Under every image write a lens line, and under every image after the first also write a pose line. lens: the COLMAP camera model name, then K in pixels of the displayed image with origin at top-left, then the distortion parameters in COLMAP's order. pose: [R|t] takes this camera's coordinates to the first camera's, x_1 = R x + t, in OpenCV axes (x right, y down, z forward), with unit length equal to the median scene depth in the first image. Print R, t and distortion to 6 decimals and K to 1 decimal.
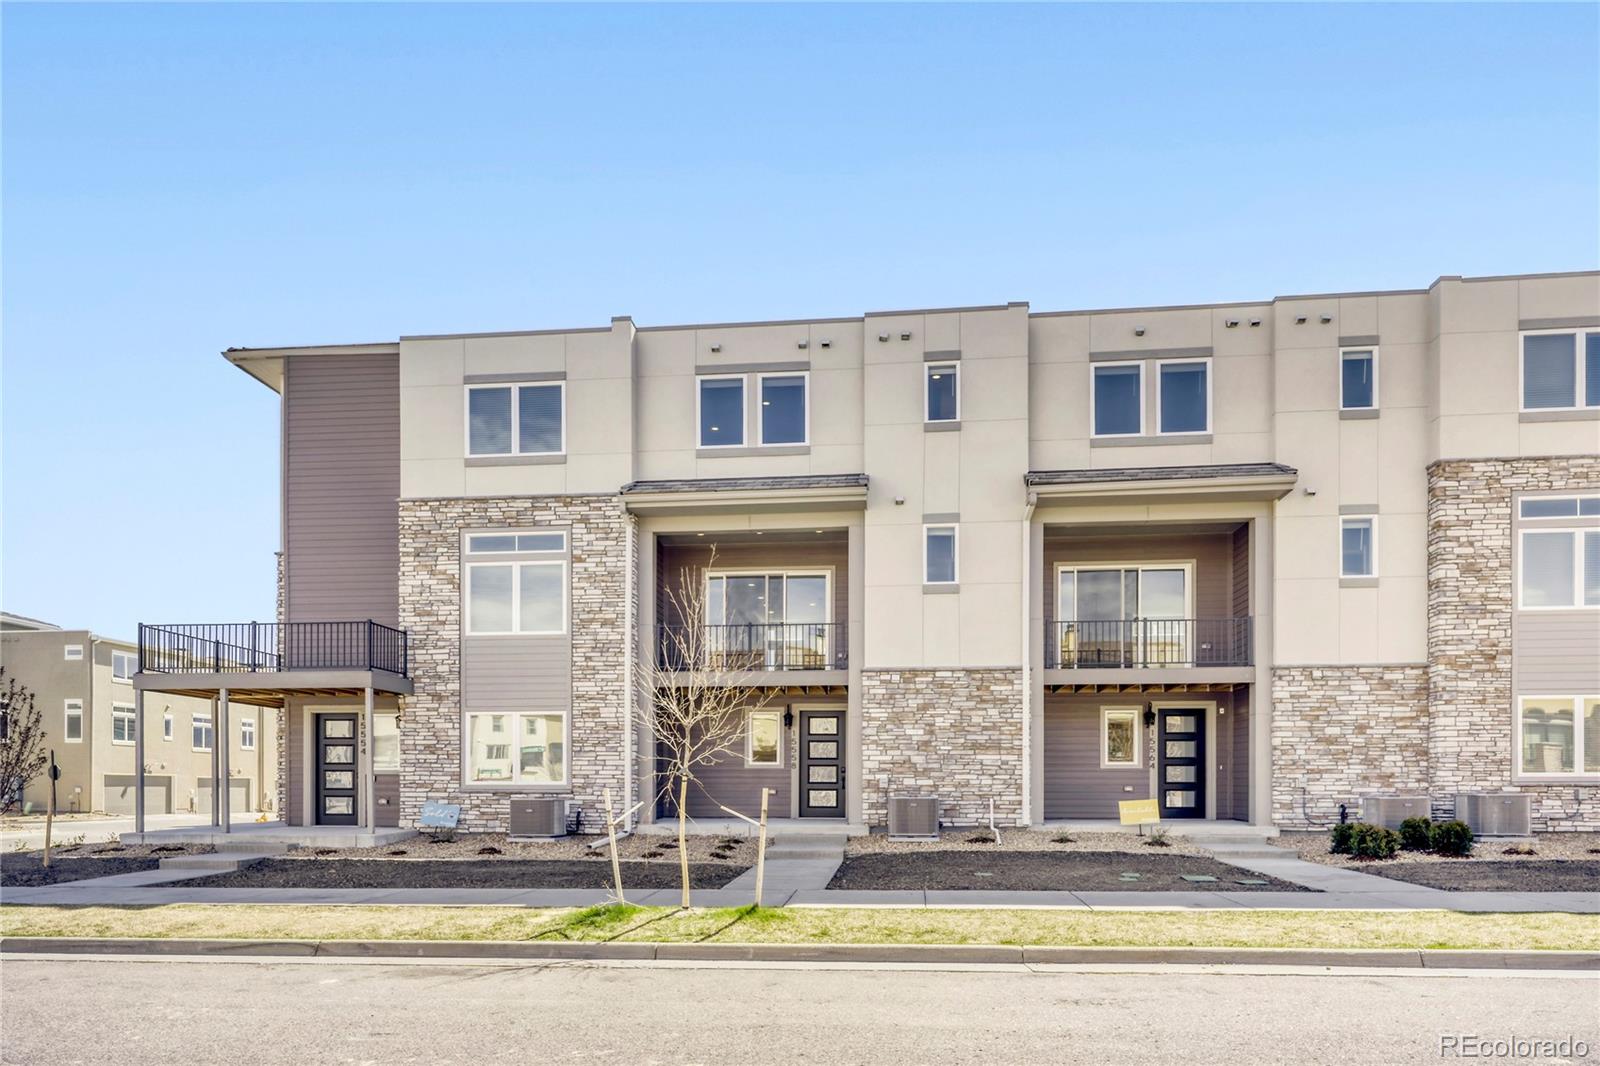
lens RADIAL K [[1013.5, 0, 797.7], [0, 1013.5, 626.3], [0, 0, 1]] dist [0.004085, 0.001073]
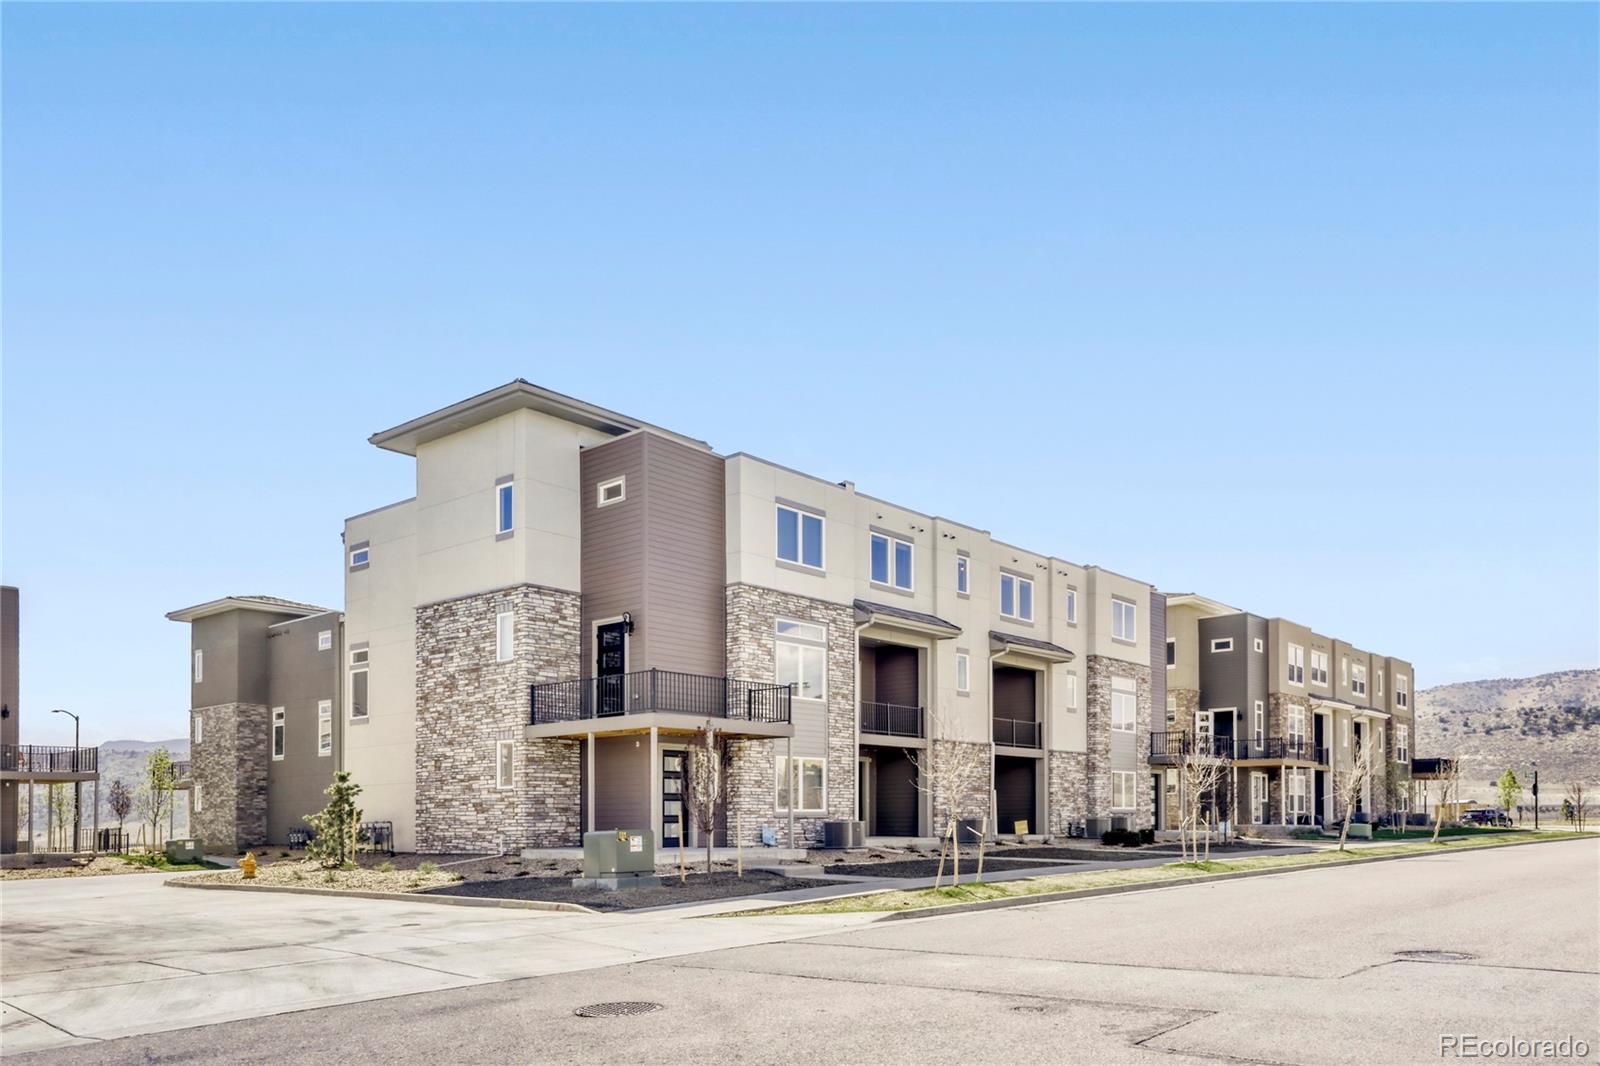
lens RADIAL K [[1162.8, 0, 800.0], [0, 1162.8, 533.0], [0, 0, 1]] dist [-0.007581, -0.003630]
pose [[0.570456, 0.194550, 0.797954, -1.551376], [-0.120679, 0.980850, -0.152870, 0.027845], [-0.812414, -0.009091, 0.583010, 0.095966]]
